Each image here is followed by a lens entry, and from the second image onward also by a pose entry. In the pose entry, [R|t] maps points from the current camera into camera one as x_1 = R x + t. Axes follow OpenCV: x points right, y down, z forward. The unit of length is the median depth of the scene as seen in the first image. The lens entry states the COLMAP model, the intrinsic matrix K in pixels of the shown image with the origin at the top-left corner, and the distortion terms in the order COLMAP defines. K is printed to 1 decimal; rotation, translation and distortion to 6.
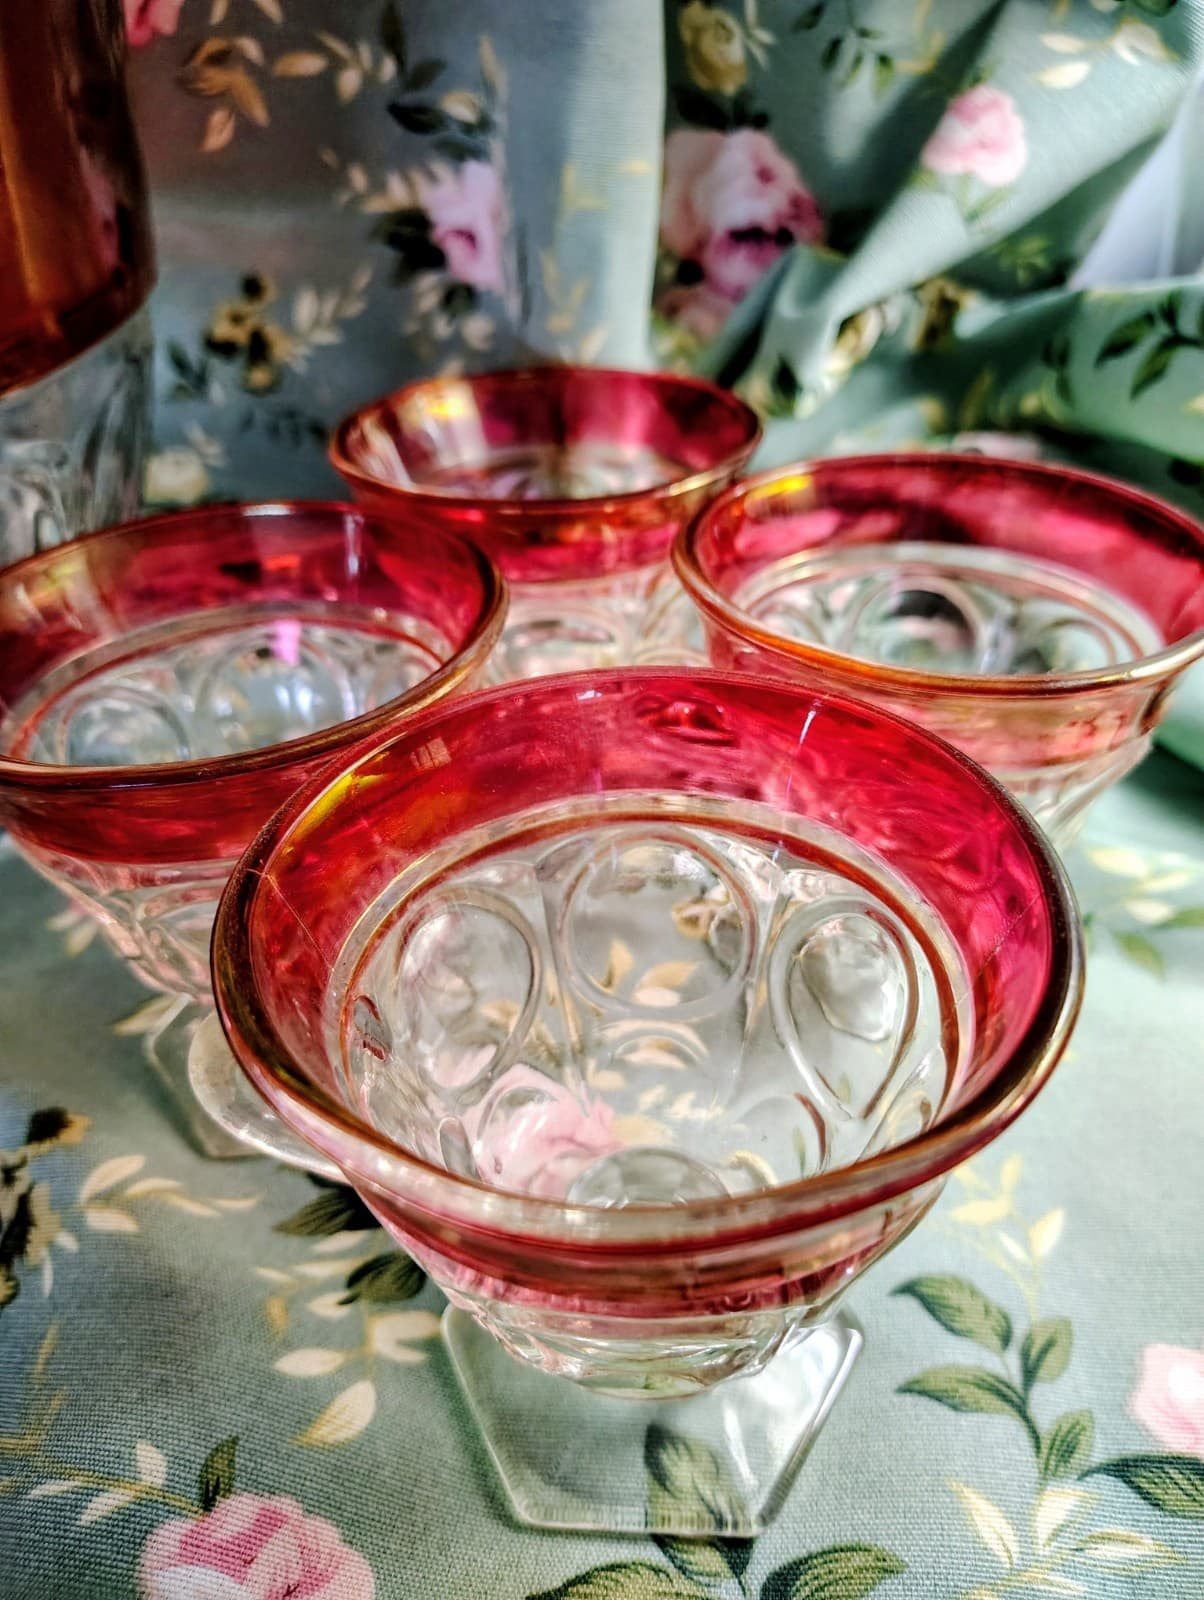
lens RADIAL K [[1175.8, 0, 627.2], [0, 1175.8, 808.9], [0, 0, 1]] dist [-0.009874, -0.006719]
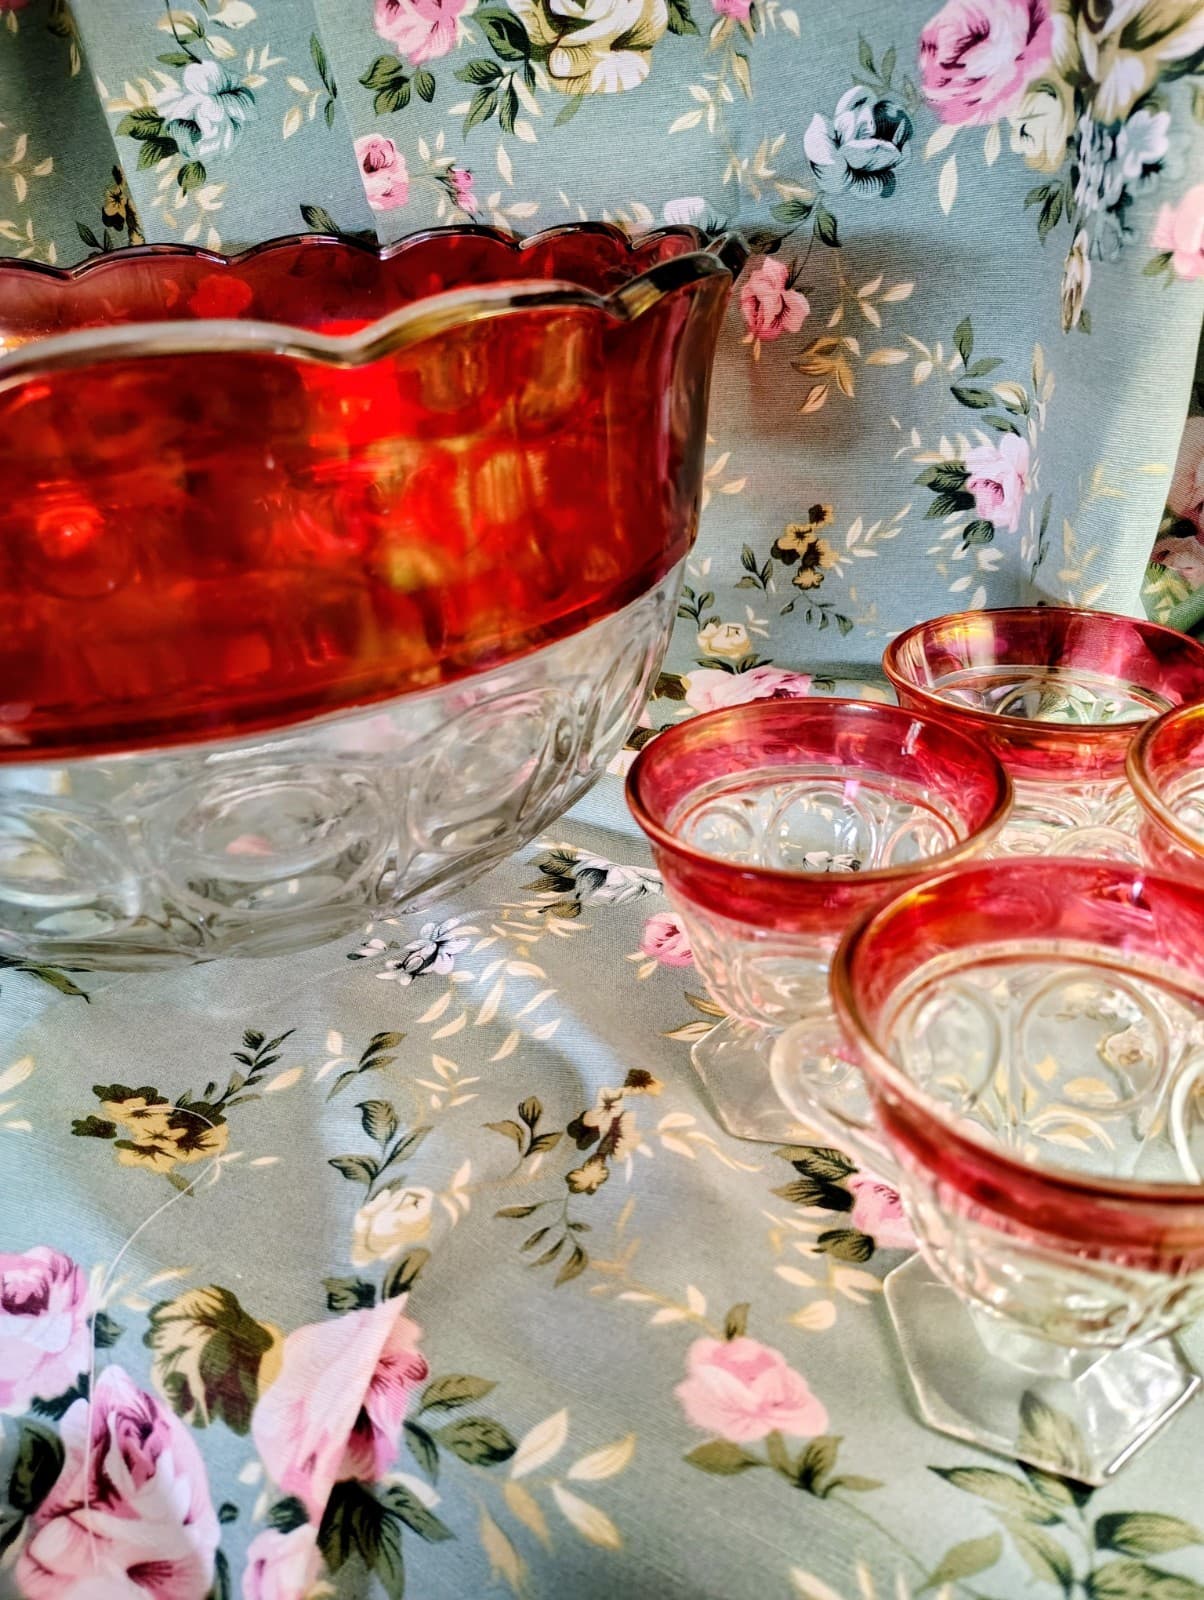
lens RADIAL K [[1175.8, 0, 613.8], [0, 1175.8, 812.5], [0, 0, 1]] dist [-0.009874, -0.006719]
pose [[0.929085, 0.165889, -0.330579, -0.089757], [-0.201025, 0.976723, -0.074845, 0.054866], [0.310468, 0.135992, 0.940806, -0.549064]]
